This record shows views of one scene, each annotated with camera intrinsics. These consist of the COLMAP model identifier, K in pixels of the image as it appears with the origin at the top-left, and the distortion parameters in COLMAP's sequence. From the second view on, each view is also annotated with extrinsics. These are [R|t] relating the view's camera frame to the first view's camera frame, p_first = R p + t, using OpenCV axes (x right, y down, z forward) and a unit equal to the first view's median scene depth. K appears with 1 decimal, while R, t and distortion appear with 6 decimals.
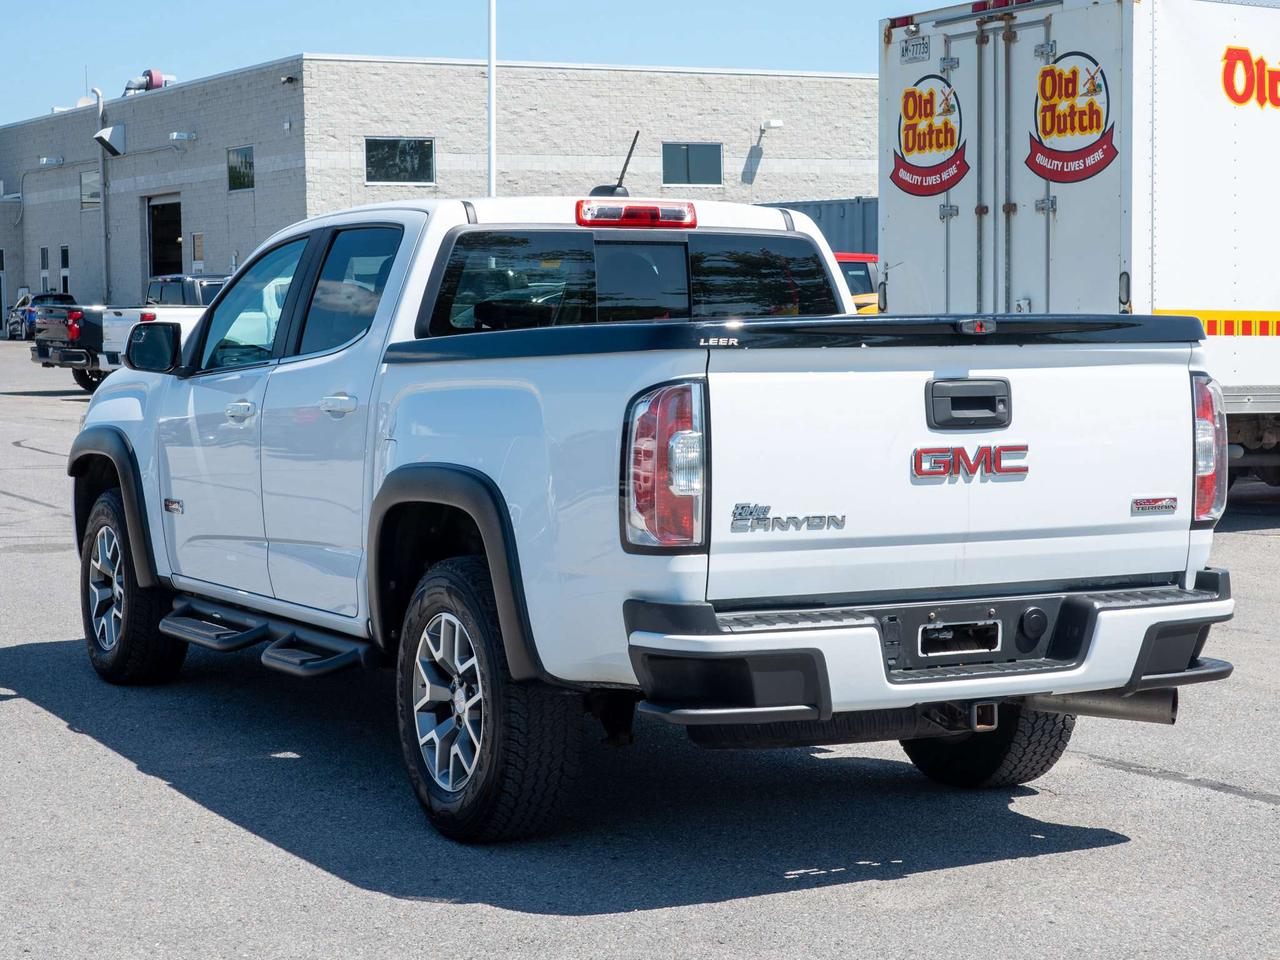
lens RADIAL K [[2462.8, 0, 640.0], [0, 2462.8, 480.0], [0, 0, 1]] dist [0.034428, 0.013127]
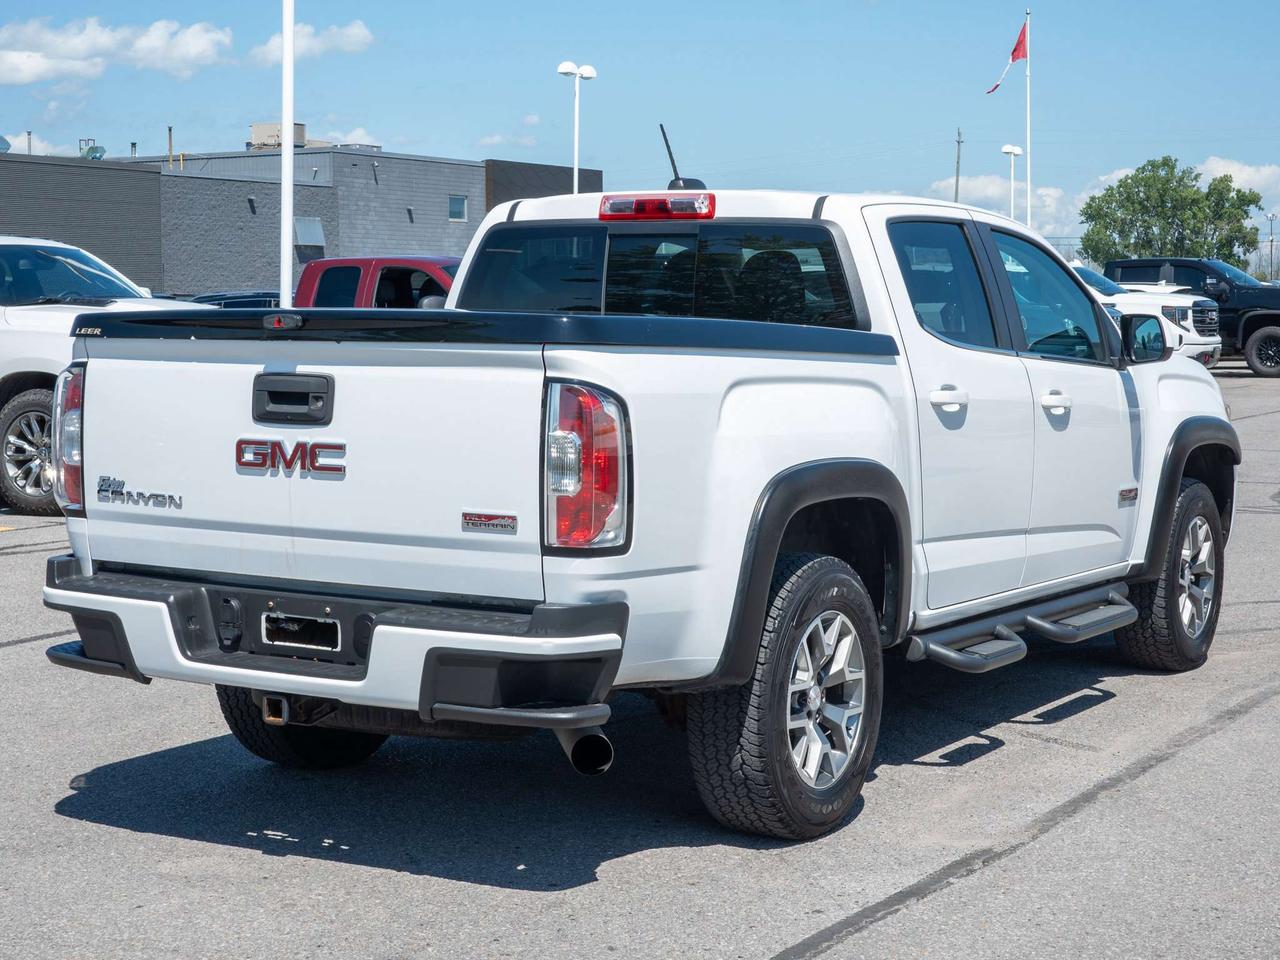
lens RADIAL K [[2233.8, 0, 640.0], [0, 2233.8, 480.0], [0, 0, 1]] dist [0.031879, 0.016888]
pose [[0.522398, 0.076879, -0.849229, 0.969855], [-0.063124, 0.996681, 0.051397, -0.052956], [0.850362, 0.026757, 0.525517, 0.635827]]
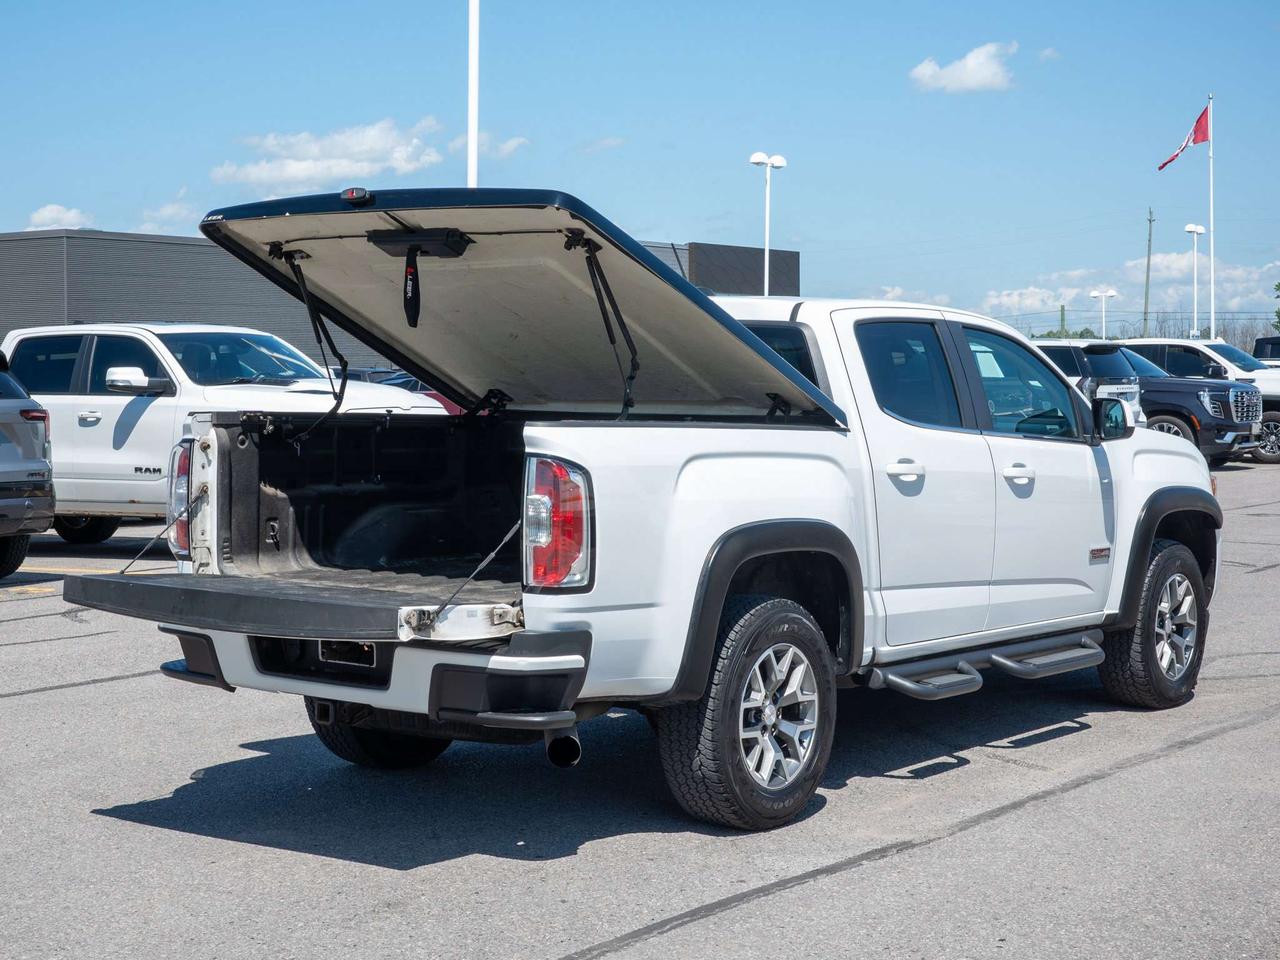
lens RADIAL K [[2110.0, 0, 589.4], [0, 2110.0, 481.7], [0, 0, 1]] dist [0.009234, 0.102466]
pose [[0.417818, 0.055012, -0.906864, 1.165917], [-0.065414, 0.997396, 0.030366, -0.064937], [0.906173, 0.046634, 0.420329, 0.649524]]
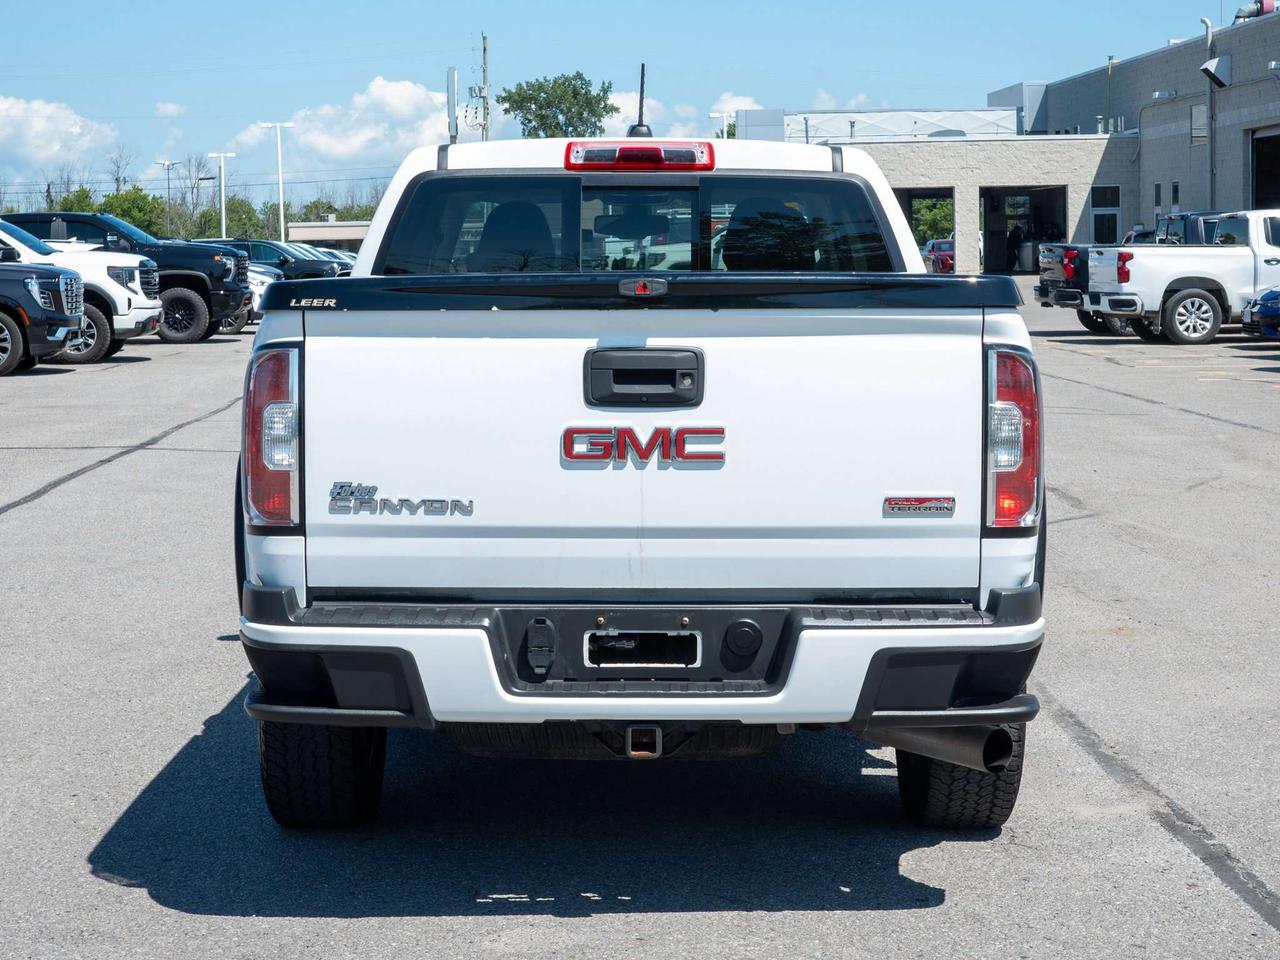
lens RADIAL K [[2514.2, 0, 640.0], [0, 2514.2, 480.0], [0, 0, 1]] dist [0.011361, 0.110936]
pose [[0.887996, 0.044027, -0.457739, 0.528021], [-0.033071, 0.998943, 0.031924, -0.022871], [0.458661, -0.013211, 0.888513, 0.218921]]
